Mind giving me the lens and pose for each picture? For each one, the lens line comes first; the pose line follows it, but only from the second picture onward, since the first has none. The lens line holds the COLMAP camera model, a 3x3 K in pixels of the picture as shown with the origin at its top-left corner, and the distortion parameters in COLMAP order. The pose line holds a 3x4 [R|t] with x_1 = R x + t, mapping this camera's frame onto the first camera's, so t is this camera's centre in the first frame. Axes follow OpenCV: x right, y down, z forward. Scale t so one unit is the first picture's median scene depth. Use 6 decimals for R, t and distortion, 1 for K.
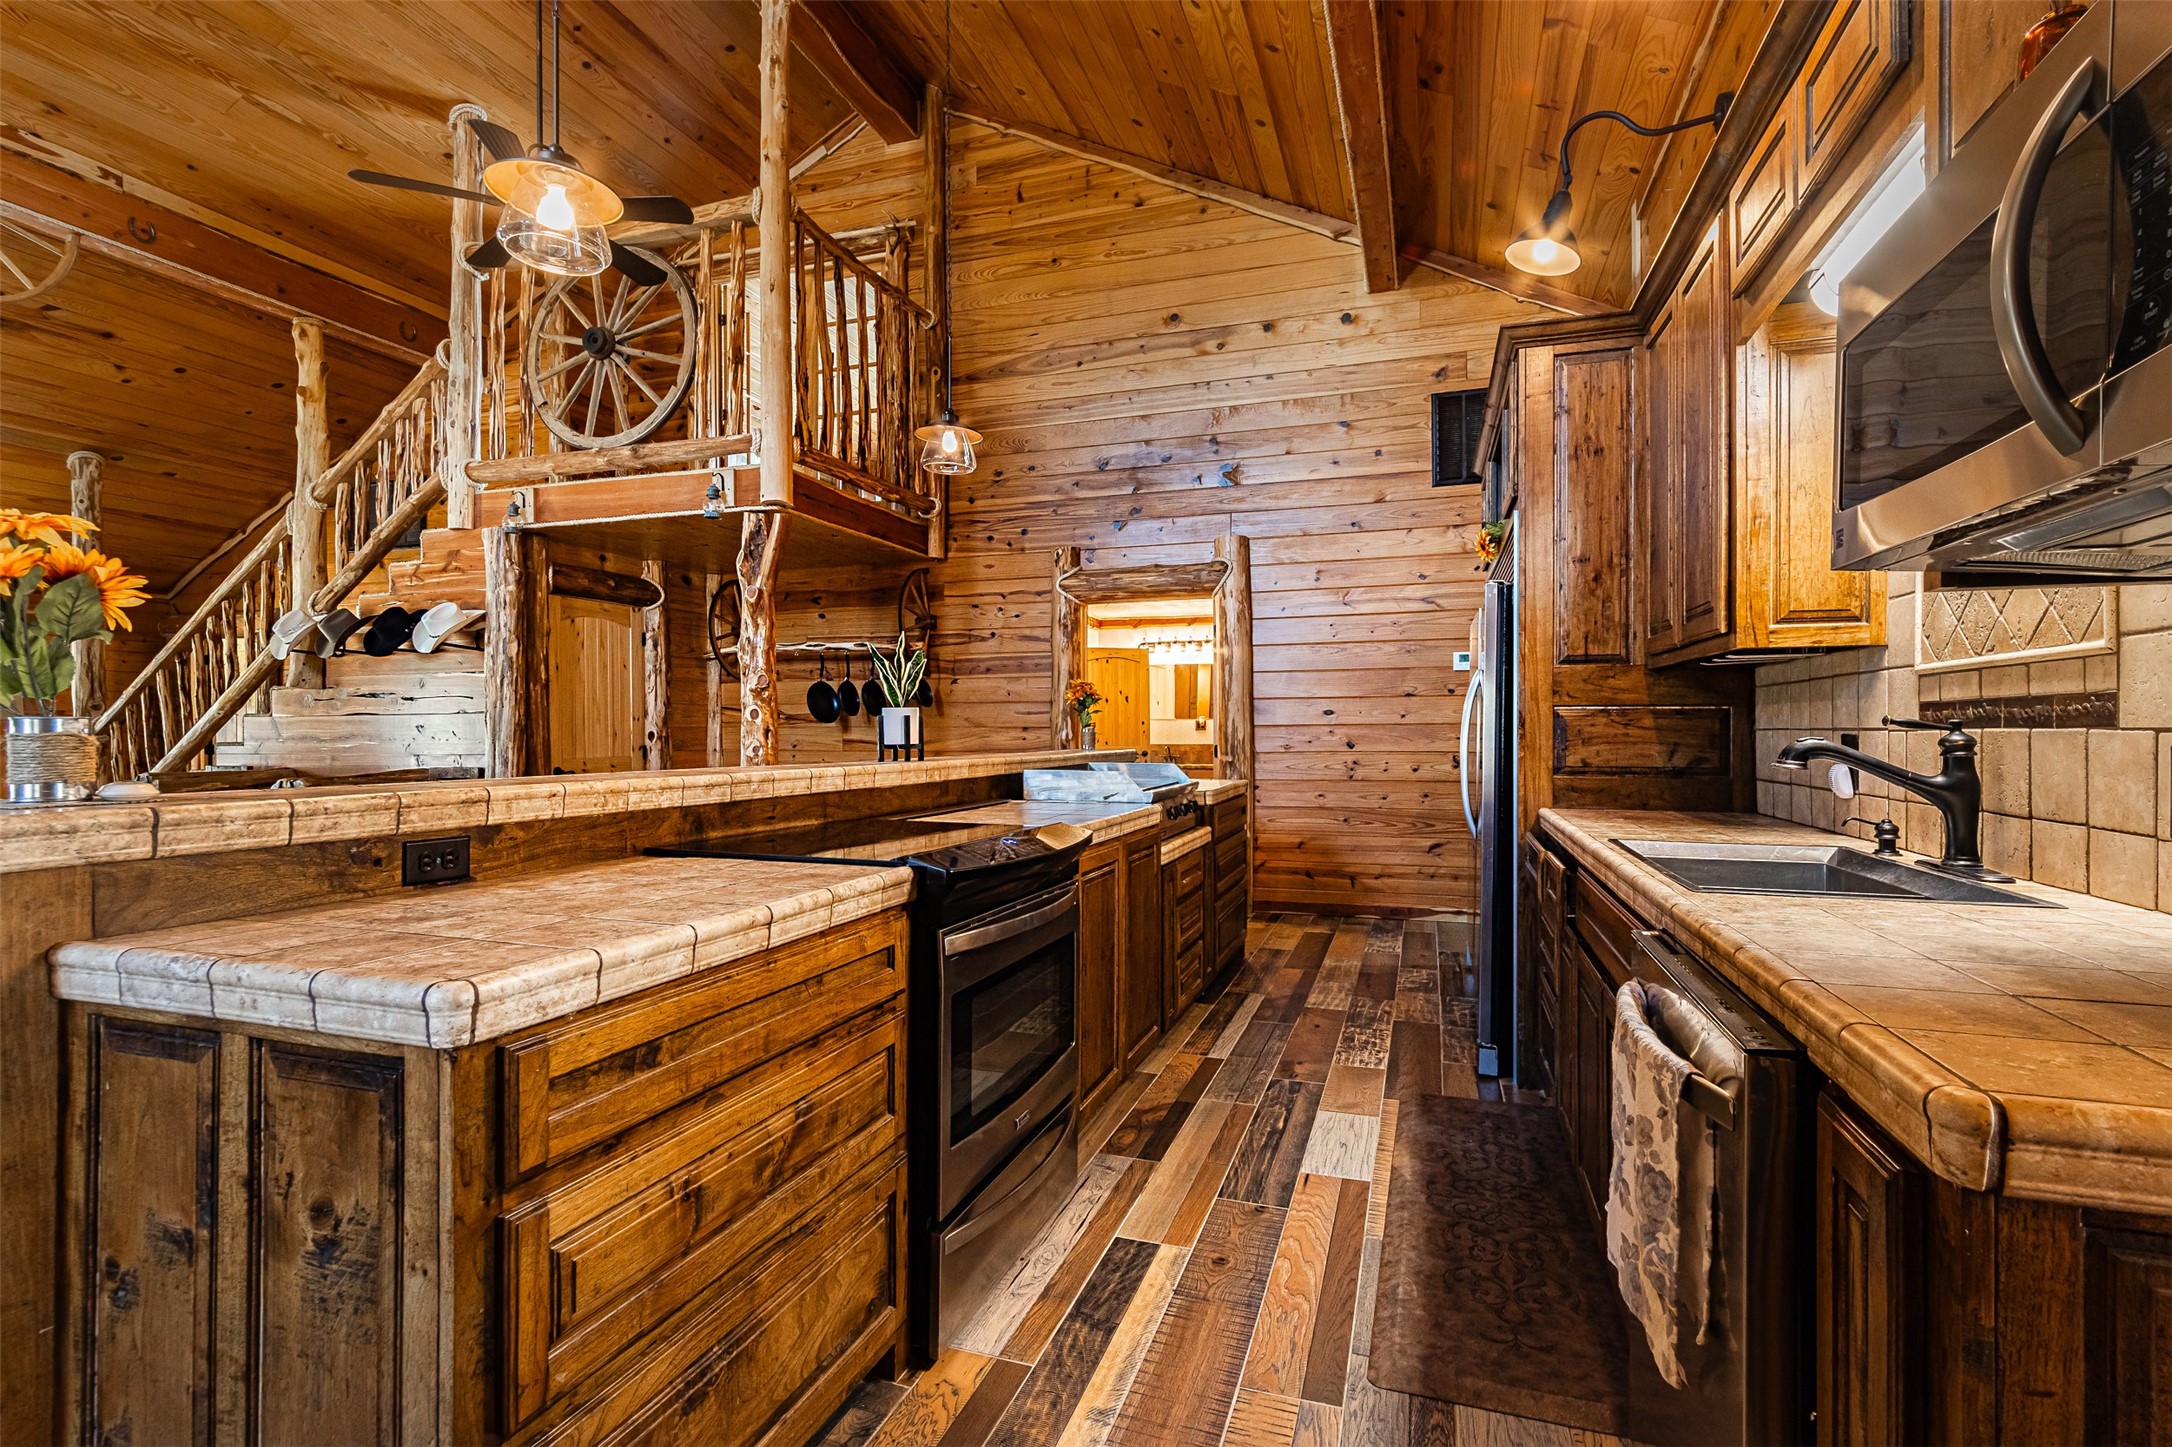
lens RADIAL K [[998.5, 0, 1093.4], [0, 998.5, 729.6], [0, 0, 1]] dist [0.000711, 0.000409]
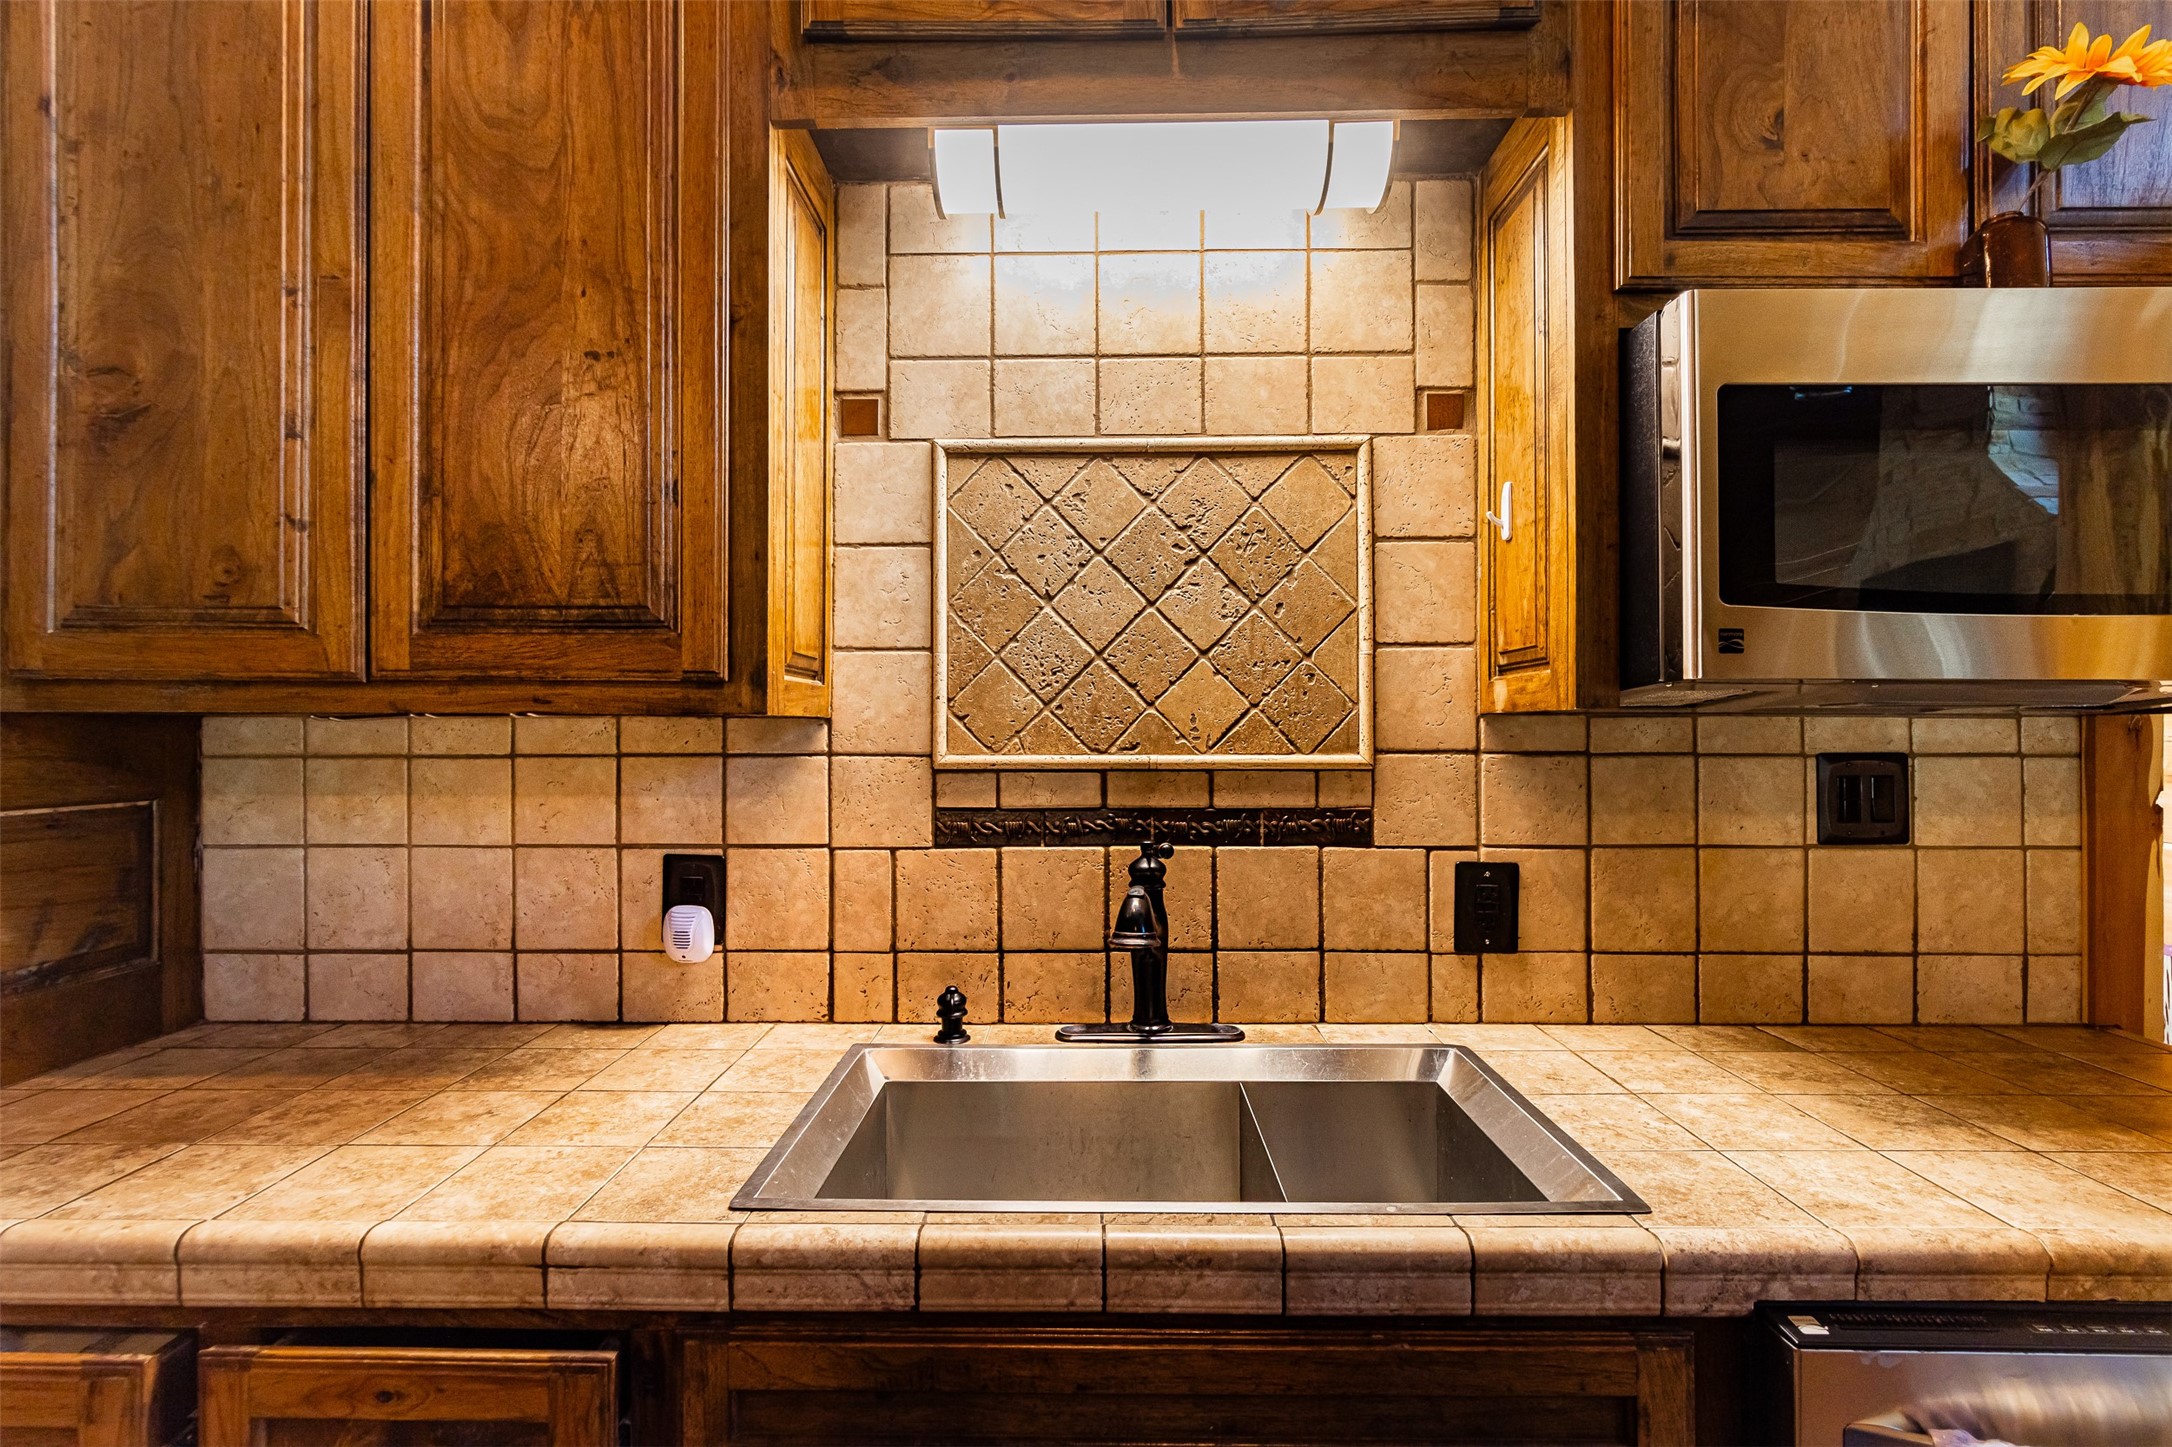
lens RADIAL K [[998.5, 0, 1093.6], [0, 998.5, 731.3], [0, 0, 1]] dist [0.000711, 0.000409]
pose [[-0.302347, -0.001529, 0.953197, 0.044154], [0.001258, 0.999997, 0.002003, -0.030285], [-0.953197, 0.001805, -0.302344, 0.403513]]
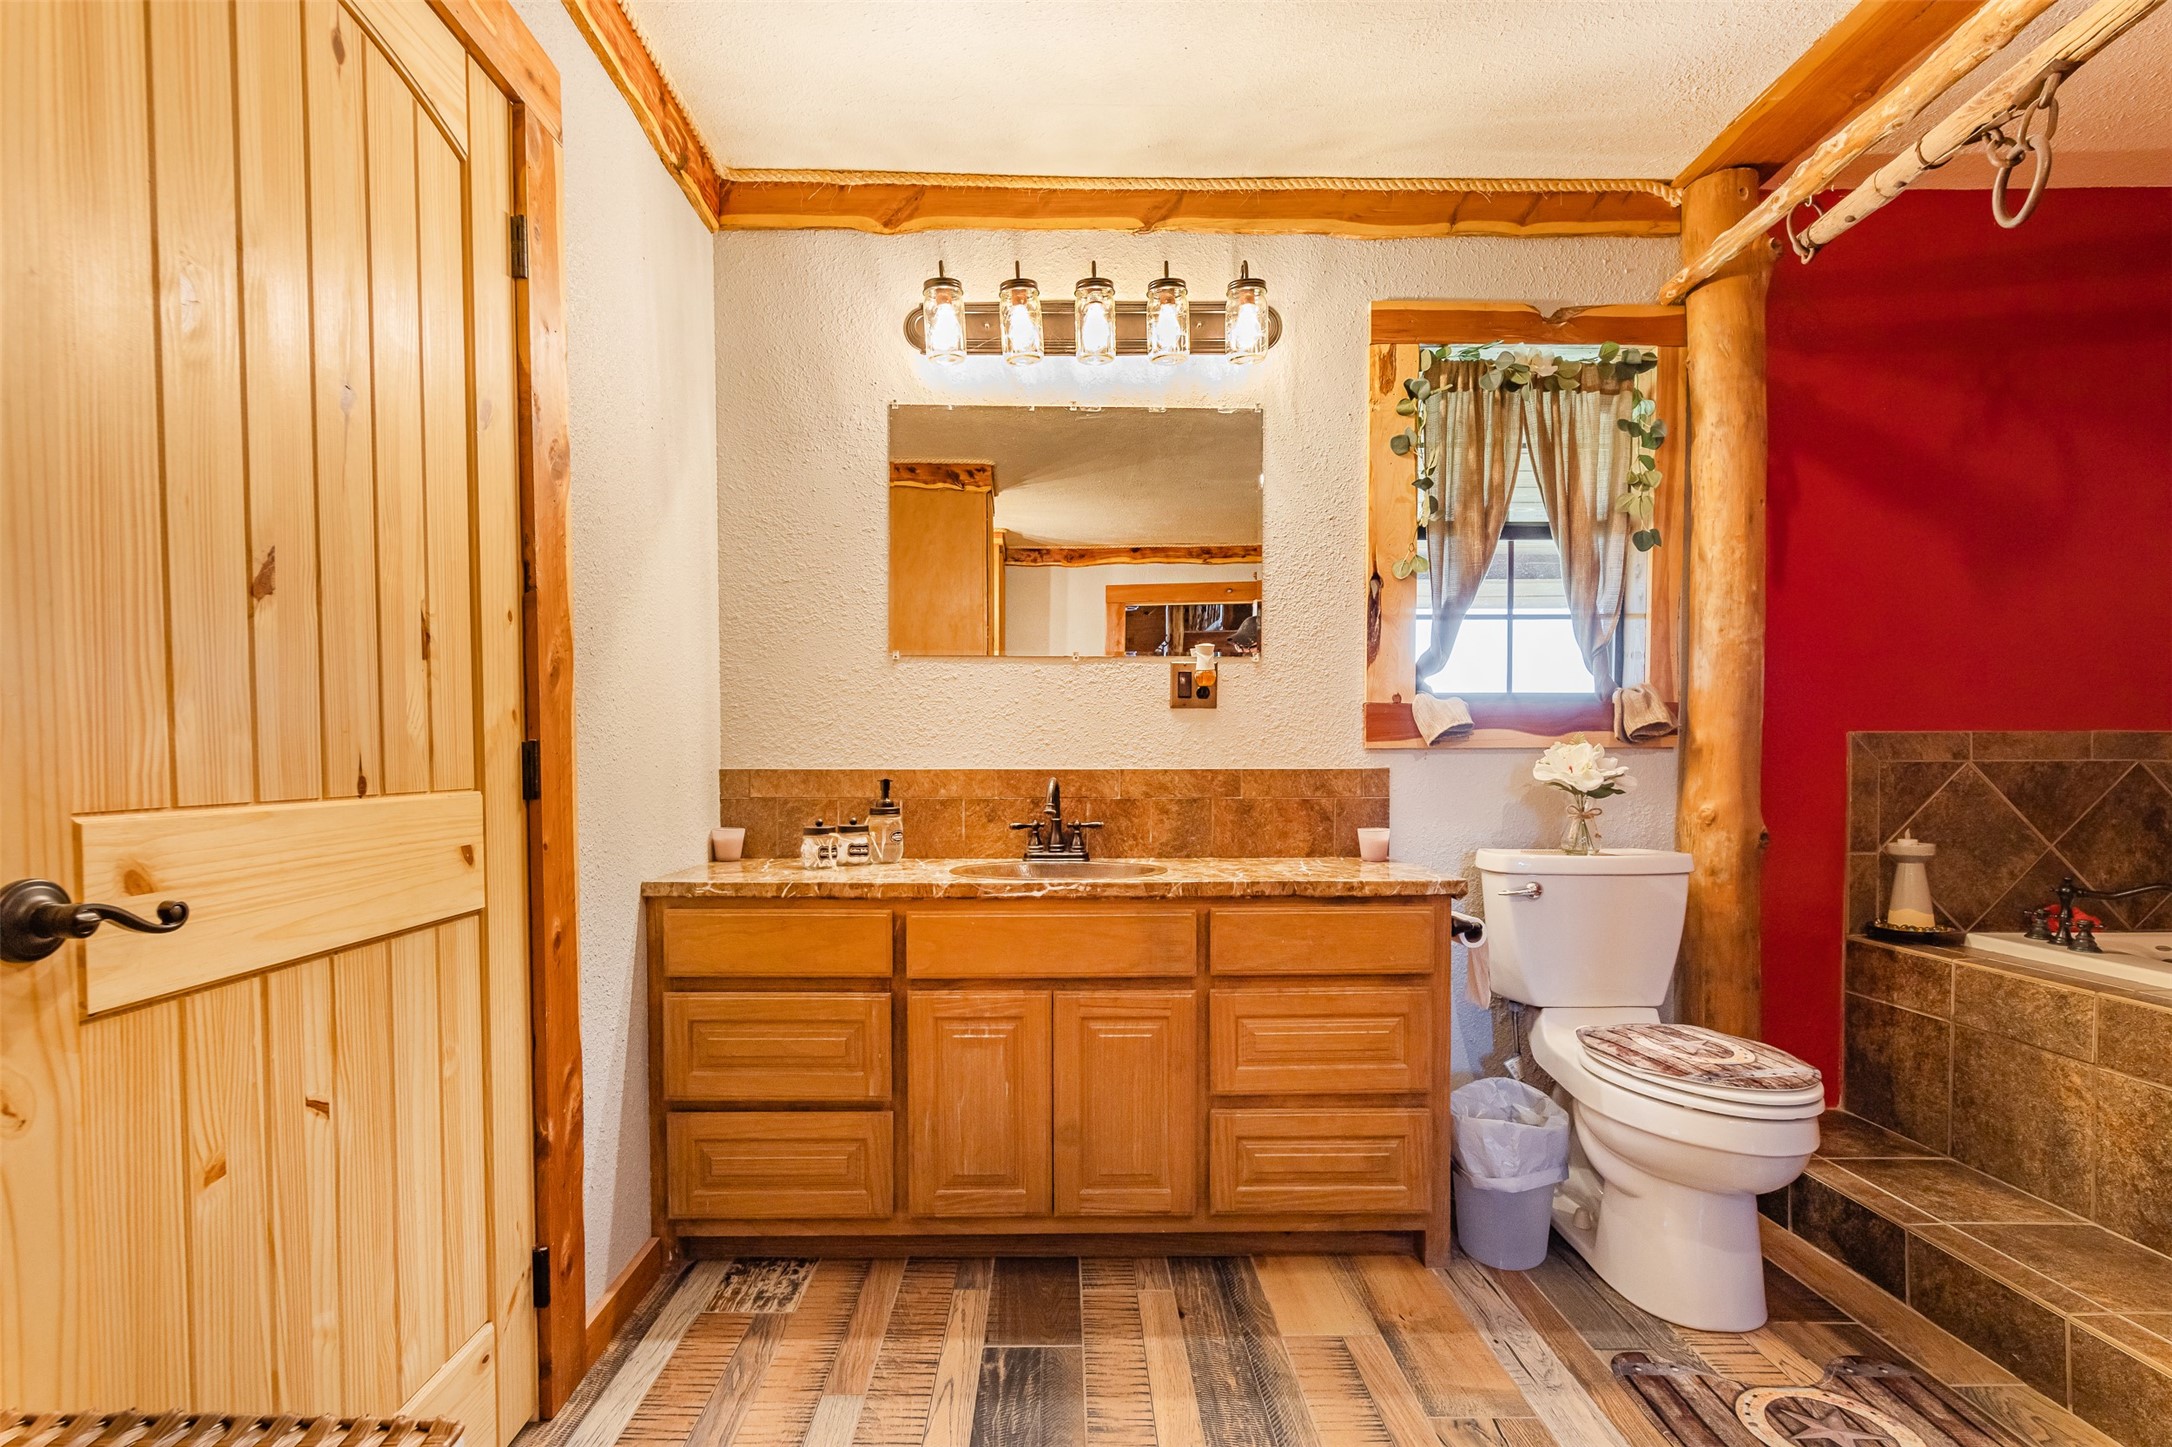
lens RADIAL K [[998.5, 0, 1069.2], [0, 998.5, 786.1], [0, 0, 1]] dist [0.000711, 0.000409]
pose [[0.949227, -0.008586, 0.314475, 0.021084], [-0.001394, 0.999503, 0.031495, 0.021562], [-0.314589, -0.030335, 0.948743, 1.568338]]
